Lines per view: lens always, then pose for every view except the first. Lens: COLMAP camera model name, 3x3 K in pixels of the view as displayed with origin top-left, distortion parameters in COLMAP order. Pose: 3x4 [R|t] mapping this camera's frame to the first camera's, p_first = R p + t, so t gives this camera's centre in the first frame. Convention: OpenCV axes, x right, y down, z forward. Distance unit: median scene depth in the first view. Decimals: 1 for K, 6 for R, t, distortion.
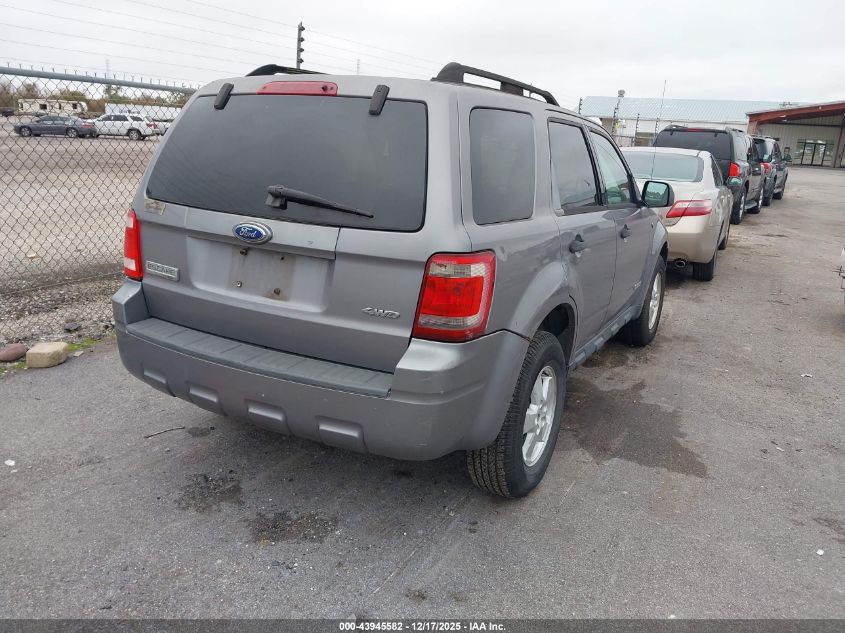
lens RADIAL K [[645.2, 0, 422.5], [0, 645.2, 316.5], [0, 0, 1]] dist [-0.002184, -0.007068]
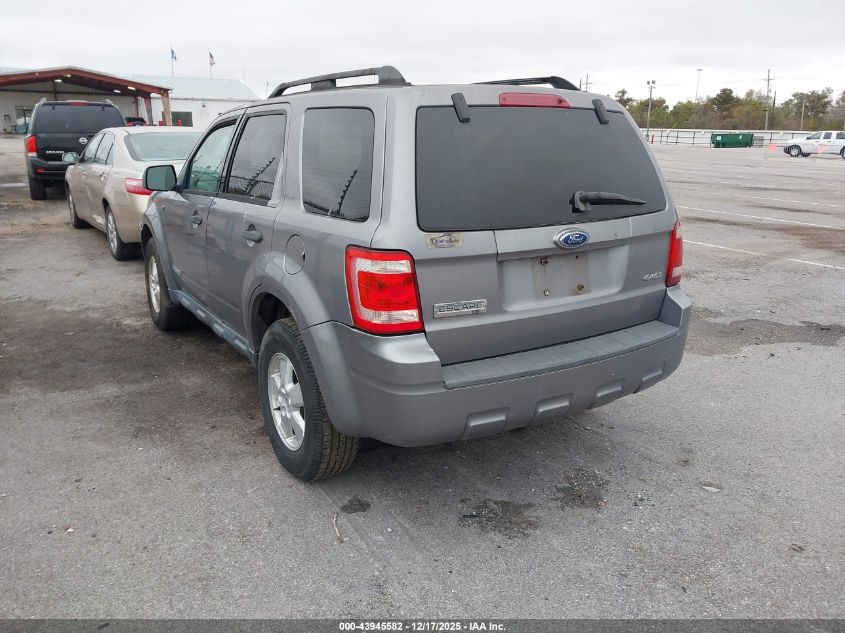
lens RADIAL K [[645.2, 0, 422.5], [0, 645.2, 316.5], [0, 0, 1]] dist [-0.002184, -0.007068]
pose [[0.497626, -0.287280, 0.818437, -1.217747], [0.248211, 0.951266, 0.182987, -0.247536], [-0.831120, 0.112085, 0.544681, 0.594901]]
